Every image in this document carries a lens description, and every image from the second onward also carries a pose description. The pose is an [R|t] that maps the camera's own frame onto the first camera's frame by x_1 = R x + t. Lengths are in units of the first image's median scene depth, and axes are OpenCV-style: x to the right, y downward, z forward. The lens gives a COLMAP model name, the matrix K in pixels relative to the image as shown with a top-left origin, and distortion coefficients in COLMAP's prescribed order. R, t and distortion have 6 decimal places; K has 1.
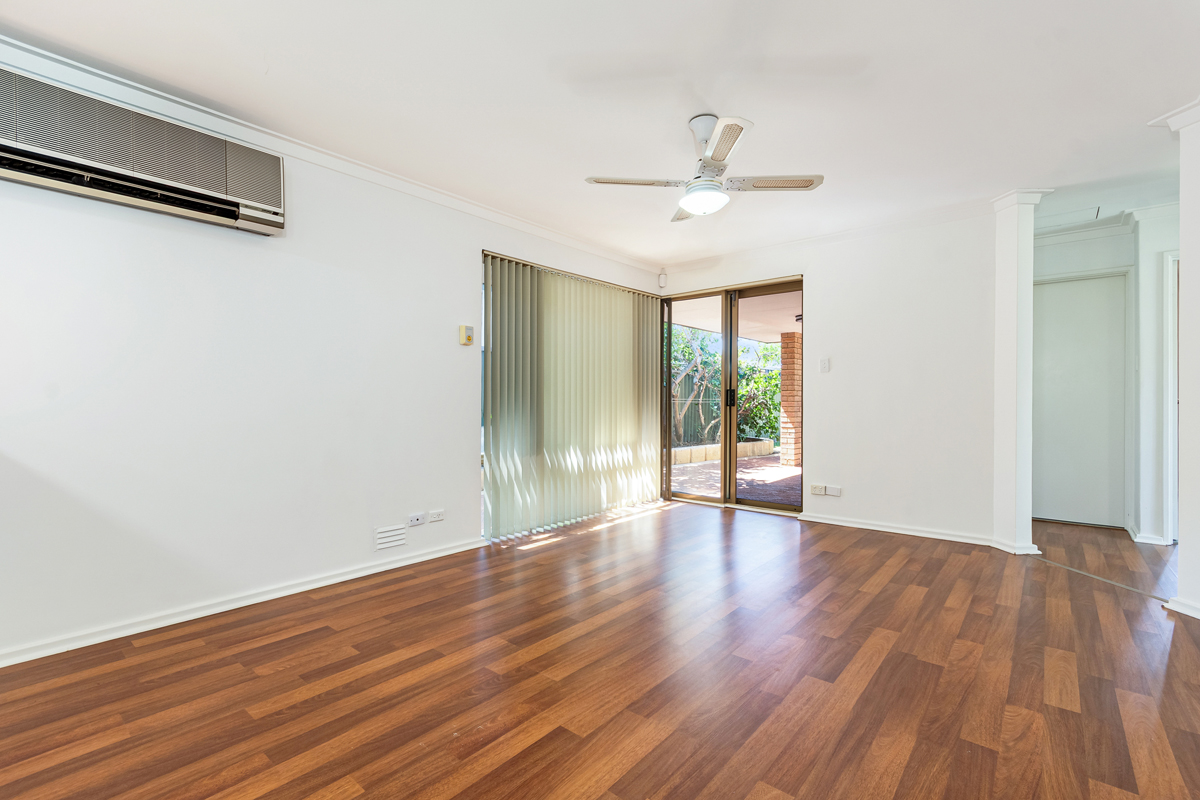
lens RADIAL K [[532.8, 0, 599.7], [0, 532.8, 401.7], [0, 0, 1]] dist [0.000272, 0.000009]
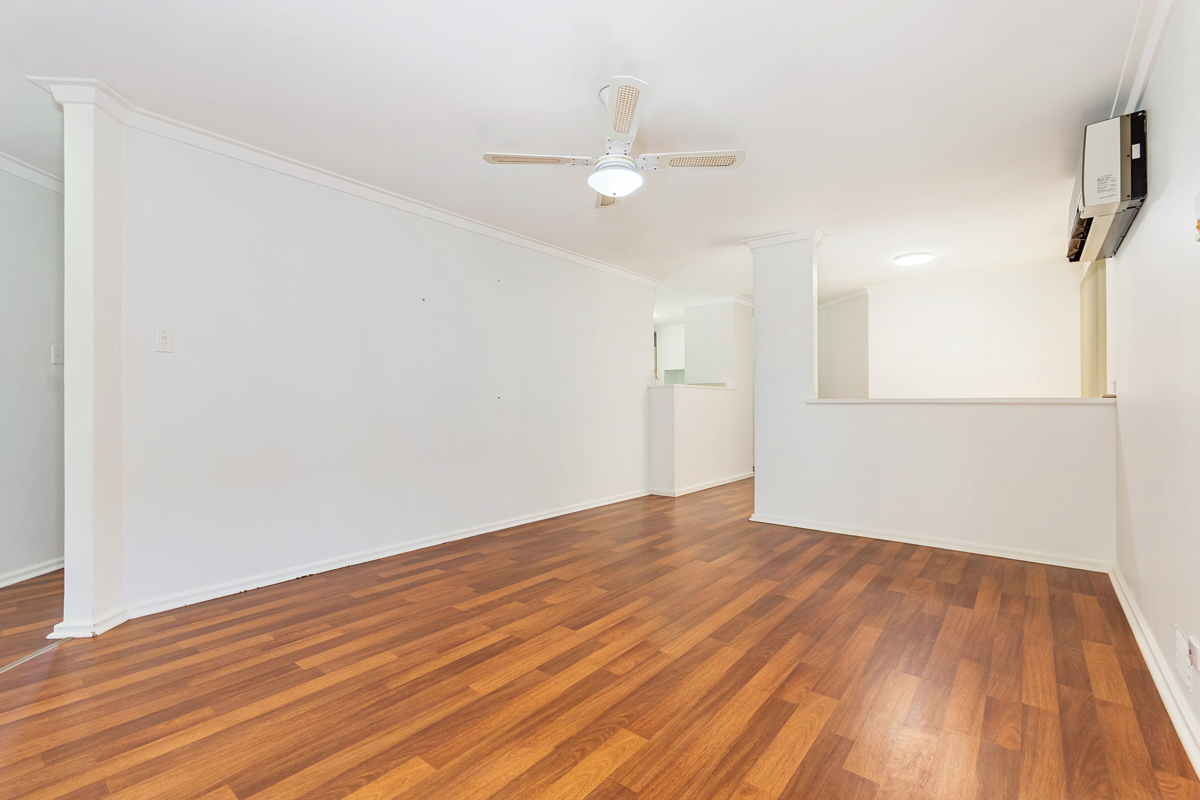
lens RADIAL K [[532.8, 0, 600.3], [0, 532.8, 401.9], [0, 0, 1]] dist [0.000272, 0.000009]
pose [[-0.999796, 0.004780, -0.019646, 0.274003], [0.004829, 0.999985, -0.002450, 0.001503], [0.019634, -0.002544, -0.999804, 2.192617]]
